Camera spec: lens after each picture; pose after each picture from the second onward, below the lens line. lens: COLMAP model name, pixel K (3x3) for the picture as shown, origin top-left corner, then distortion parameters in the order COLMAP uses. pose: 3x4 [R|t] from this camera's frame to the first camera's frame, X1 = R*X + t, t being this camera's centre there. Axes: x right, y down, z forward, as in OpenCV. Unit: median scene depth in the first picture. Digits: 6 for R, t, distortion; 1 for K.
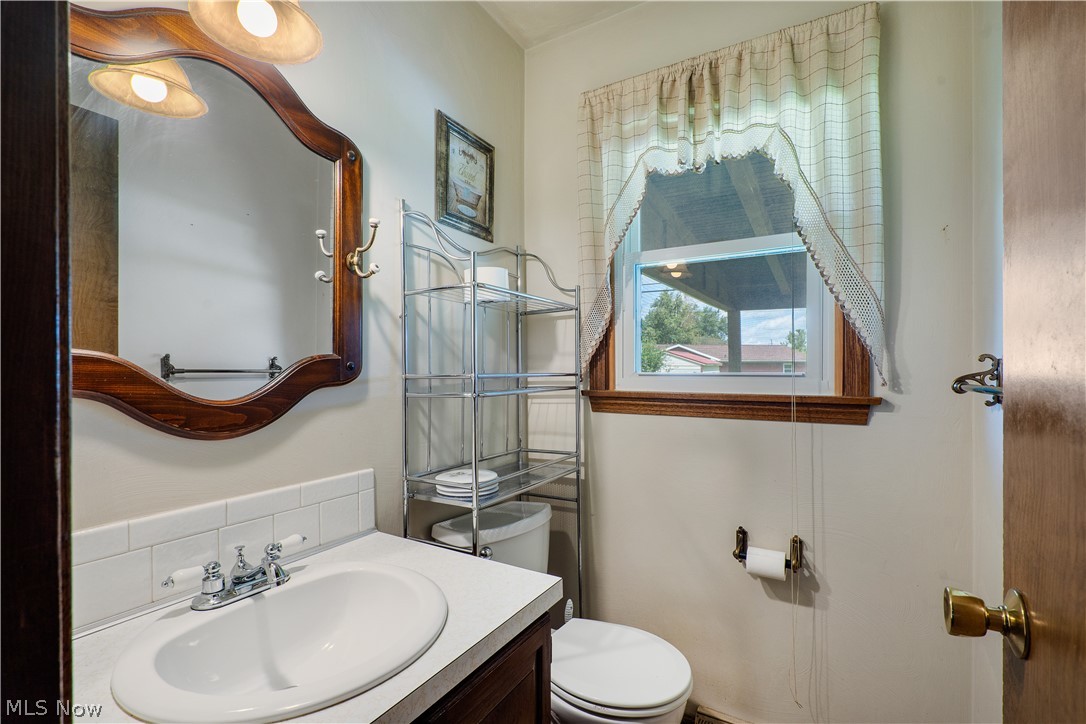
lens RADIAL K [[508.4, 0, 546.1], [0, 508.4, 369.4], [0, 0, 1]] dist [0.000125, 0.000083]
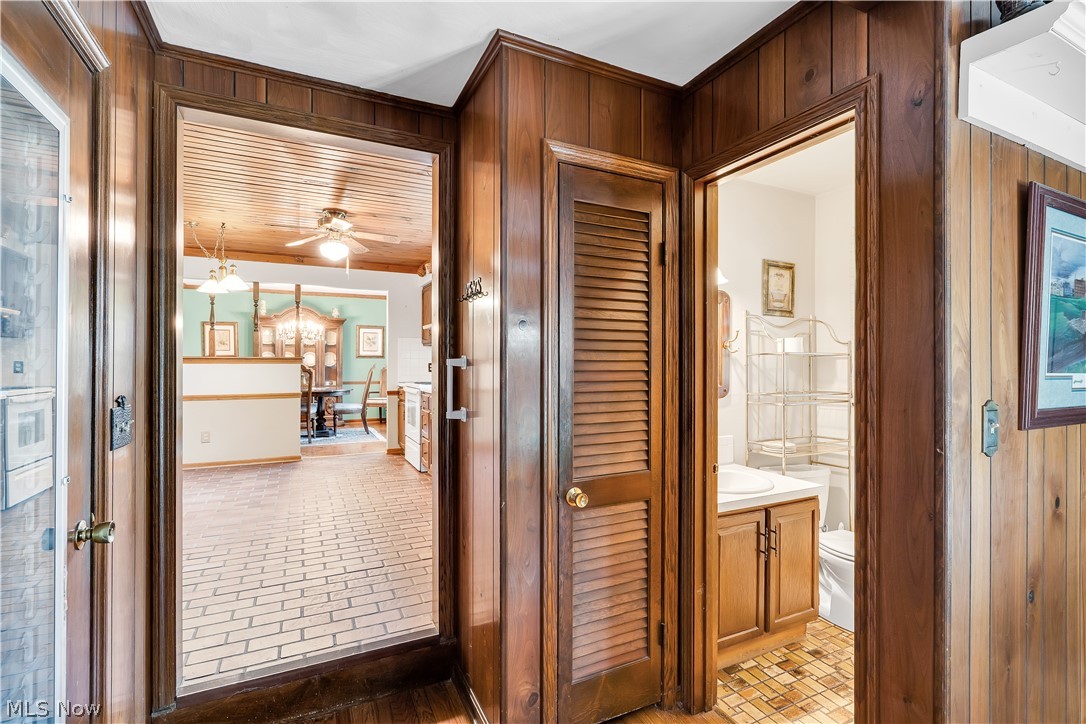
lens RADIAL K [[497.8, 0, 555.2], [0, 497.8, 363.6], [0, 0, 1]] dist [0.004240, 0.001263]
pose [[0.850646, 0.002980, -0.525730, 0.112388], [-0.001591, 0.999994, 0.003093, -0.101596], [0.525736, -0.001795, 0.850646, -1.014469]]
